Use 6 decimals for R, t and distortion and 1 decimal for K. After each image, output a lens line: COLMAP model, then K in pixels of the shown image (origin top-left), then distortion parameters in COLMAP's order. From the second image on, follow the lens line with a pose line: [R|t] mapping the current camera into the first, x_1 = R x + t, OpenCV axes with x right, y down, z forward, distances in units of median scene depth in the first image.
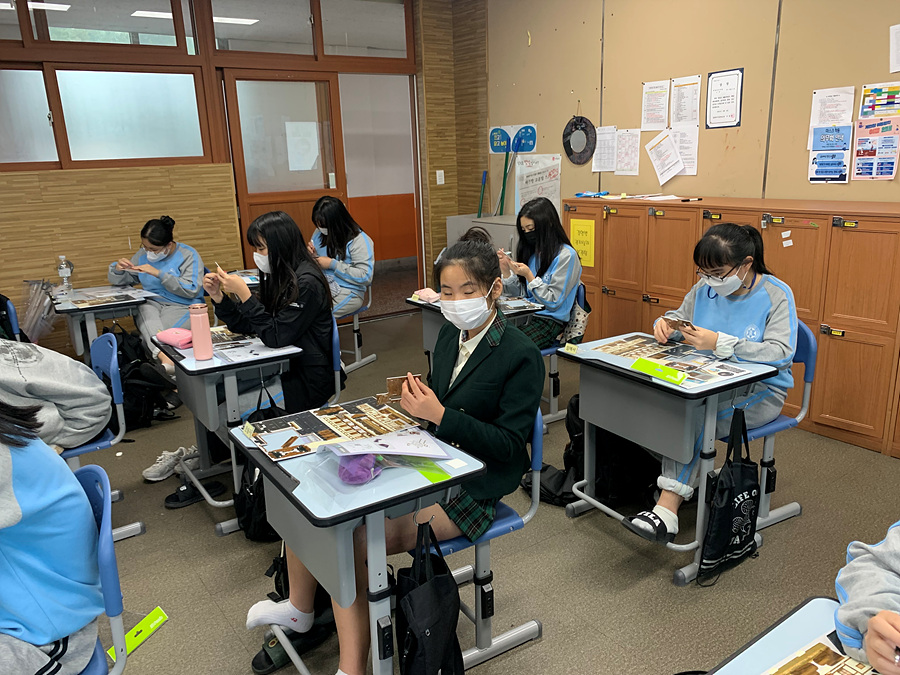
lens RADIAL K [[716.7, 0, 451.7], [0, 716.7, 341.9], [0, 0, 1]] dist [0.001894, 0.009315]
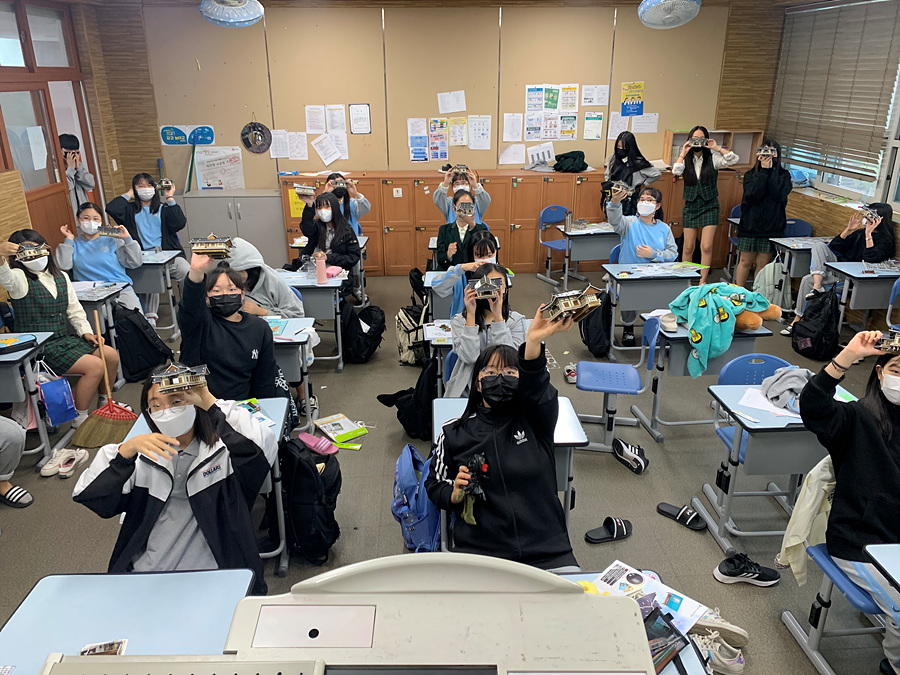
lens RADIAL K [[716.7, 0, 448.1], [0, 716.7, 337.3], [0, 0, 1]] dist [0.001894, 0.009315]
pose [[0.523941, -0.266503, 0.808988, -0.997138], [0.200444, 0.961695, 0.186991, -0.076712], [-0.827834, 0.064184, 0.557290, -0.178130]]
